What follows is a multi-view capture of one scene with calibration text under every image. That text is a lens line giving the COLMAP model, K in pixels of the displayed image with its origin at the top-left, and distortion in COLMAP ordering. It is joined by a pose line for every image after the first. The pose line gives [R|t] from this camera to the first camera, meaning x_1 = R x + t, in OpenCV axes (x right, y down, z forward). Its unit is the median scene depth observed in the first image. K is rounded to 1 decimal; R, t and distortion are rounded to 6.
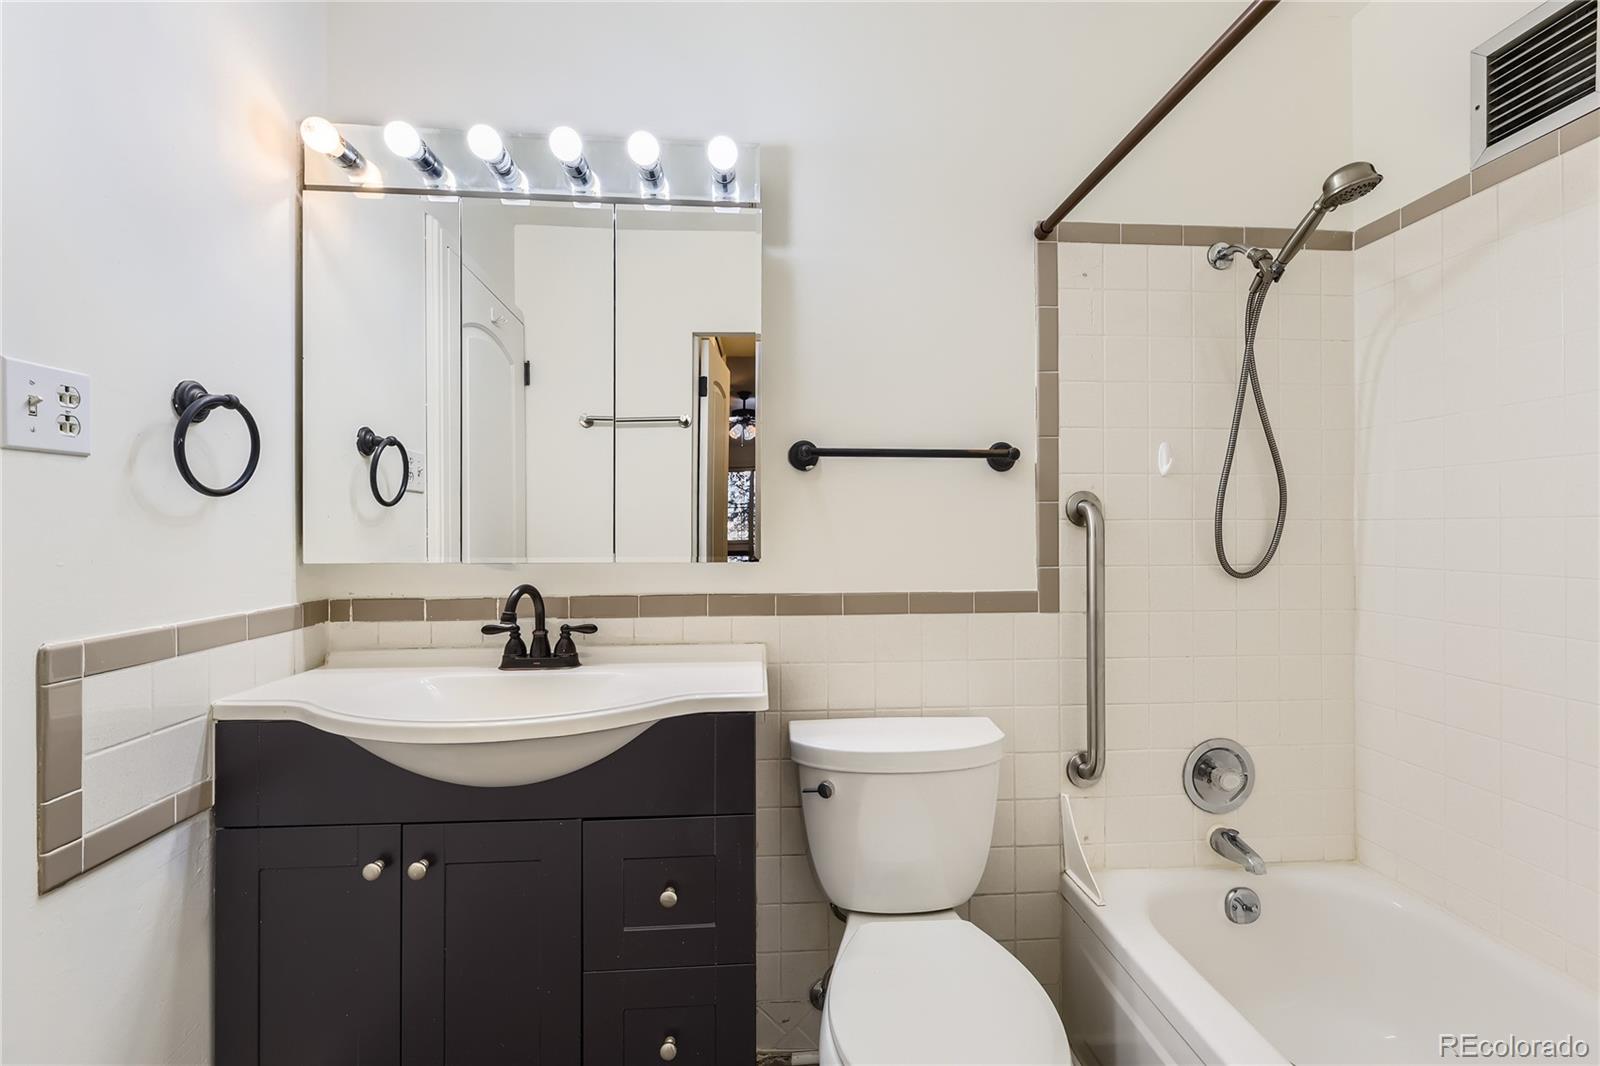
lens RADIAL K [[700.1, 0, 800.0], [0, 700.1, 533.1], [0, 0, 1]] dist [0.000184, -0.000228]
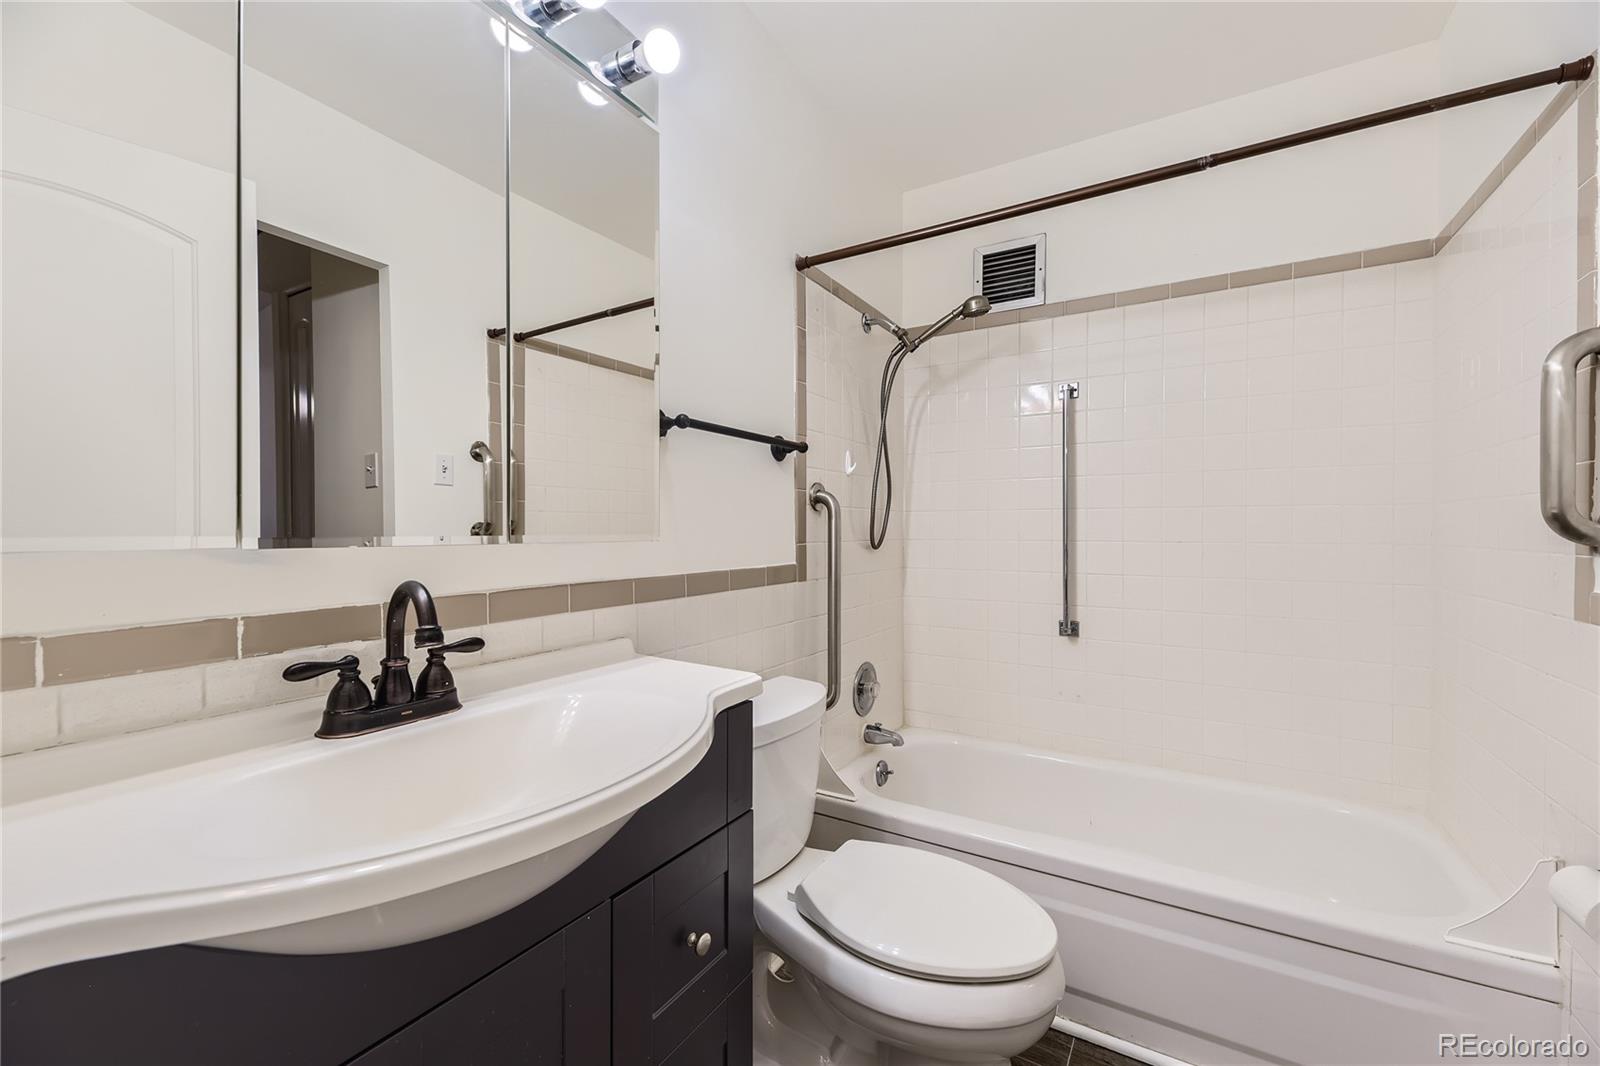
lens RADIAL K [[653.3, 0, 799.9], [0, 653.3, 534.6], [0, 0, 1]] dist [-0.000432, -0.000016]
pose [[0.571382, -0.003313, 0.820677, -0.590354], [-0.004975, 0.999959, 0.007500, 0.024757], [-0.820669, -0.008368, 0.571343, 0.367653]]
